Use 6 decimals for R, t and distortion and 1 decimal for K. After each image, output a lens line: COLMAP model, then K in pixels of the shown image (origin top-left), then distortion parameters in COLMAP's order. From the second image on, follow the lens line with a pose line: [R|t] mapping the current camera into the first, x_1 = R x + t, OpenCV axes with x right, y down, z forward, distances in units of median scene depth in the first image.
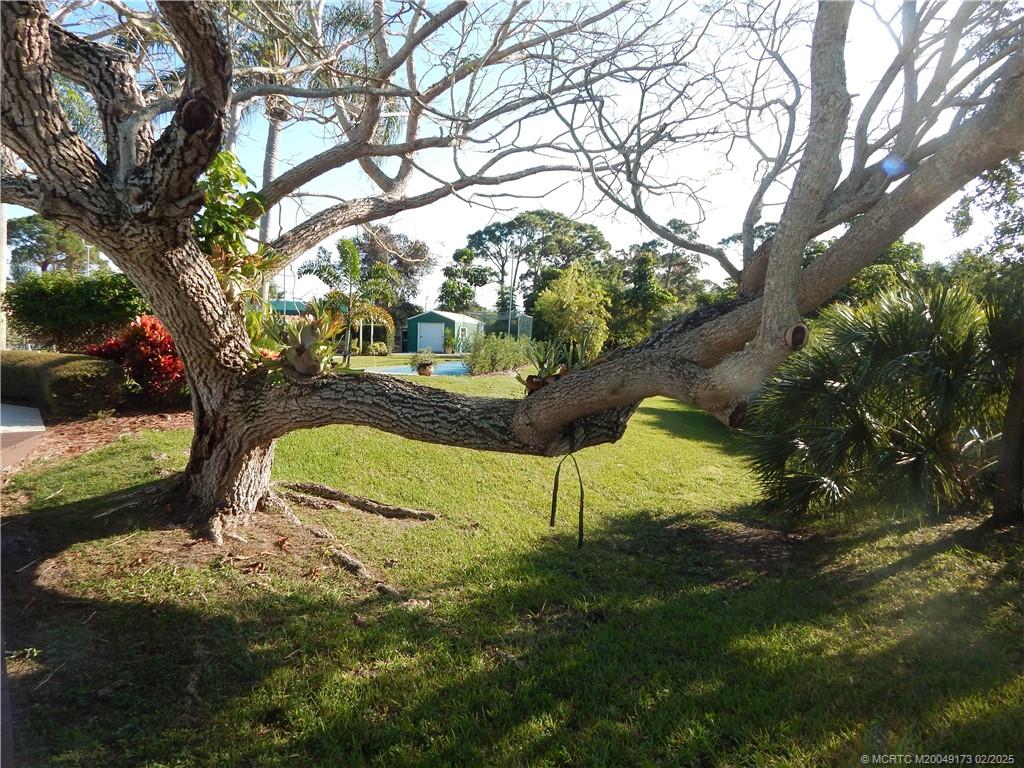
lens RADIAL K [[656.0, 0, 510.7], [0, 656.0, 380.4], [0, 0, 1]] dist [0.002048, 0.000161]
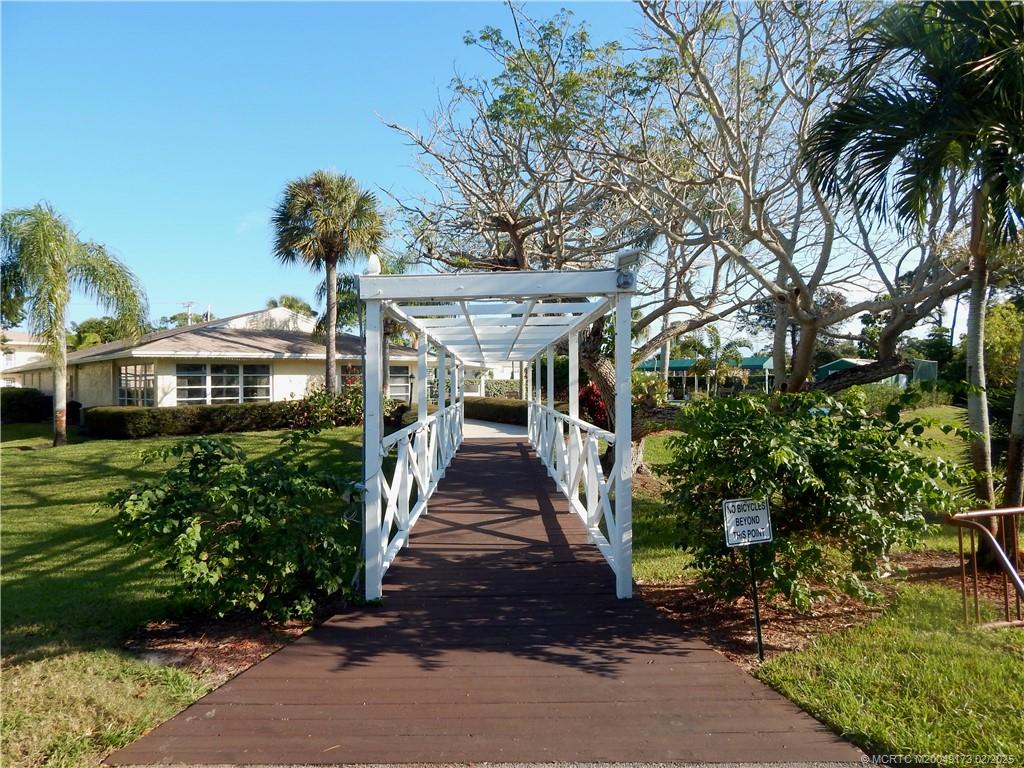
lens RADIAL K [[656.0, 0, 511.5], [0, 656.0, 381.9], [0, 0, 1]] dist [0.002048, 0.000161]
pose [[0.791765, -0.026481, -0.610251, 0.667721], [-0.016039, 0.997814, -0.064108, 0.055359], [0.610615, 0.060547, 0.789610, -1.051540]]
